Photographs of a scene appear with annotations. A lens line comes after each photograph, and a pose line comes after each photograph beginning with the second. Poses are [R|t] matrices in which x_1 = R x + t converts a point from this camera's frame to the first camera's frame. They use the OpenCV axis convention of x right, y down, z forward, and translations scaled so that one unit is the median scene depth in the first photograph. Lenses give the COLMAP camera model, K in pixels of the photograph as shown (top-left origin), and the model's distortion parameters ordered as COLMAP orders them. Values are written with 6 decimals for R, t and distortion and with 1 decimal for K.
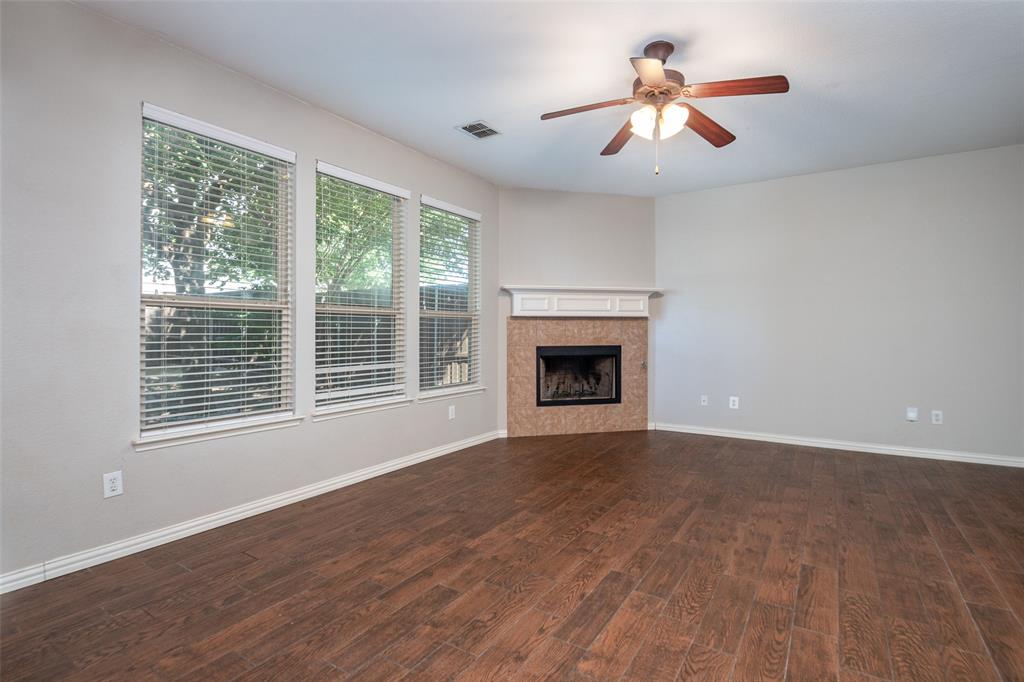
lens RADIAL K [[493.0, 0, 519.9], [0, 493.0, 341.2], [0, 0, 1]] dist [-0.015434, -0.001067]
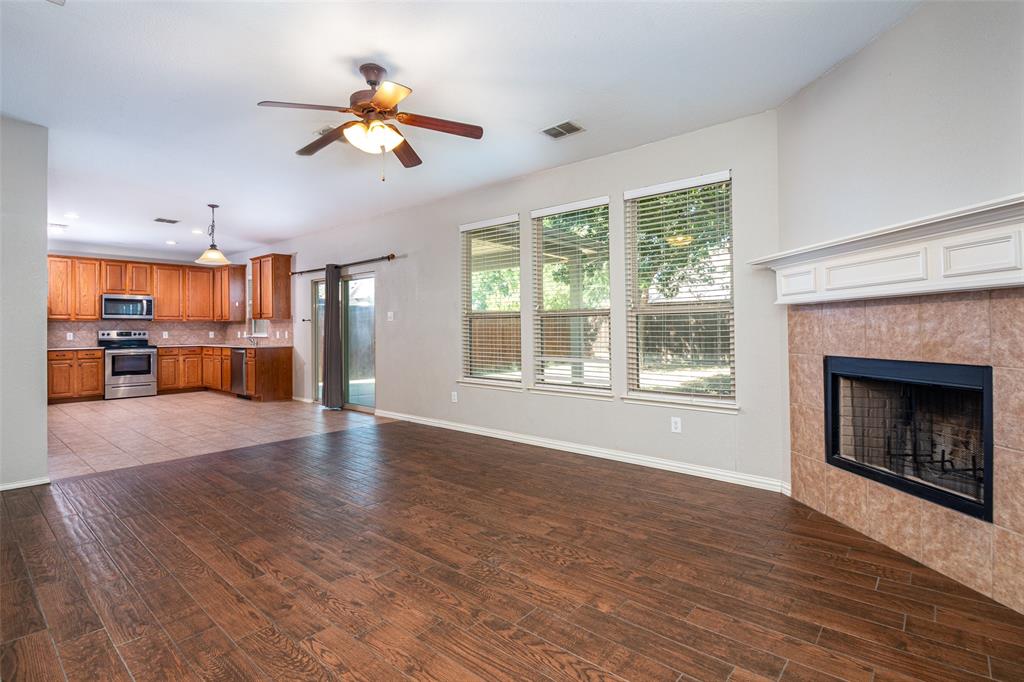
lens RADIAL K [[493.0, 0, 483.0], [0, 493.0, 321.9], [0, 0, 1]] dist [-0.015434, -0.001067]
pose [[-0.171632, -0.013223, -0.985072, 1.137106], [-0.019452, 0.999760, -0.010031, -0.025797], [0.984969, 0.017440, -0.171848, 1.233371]]
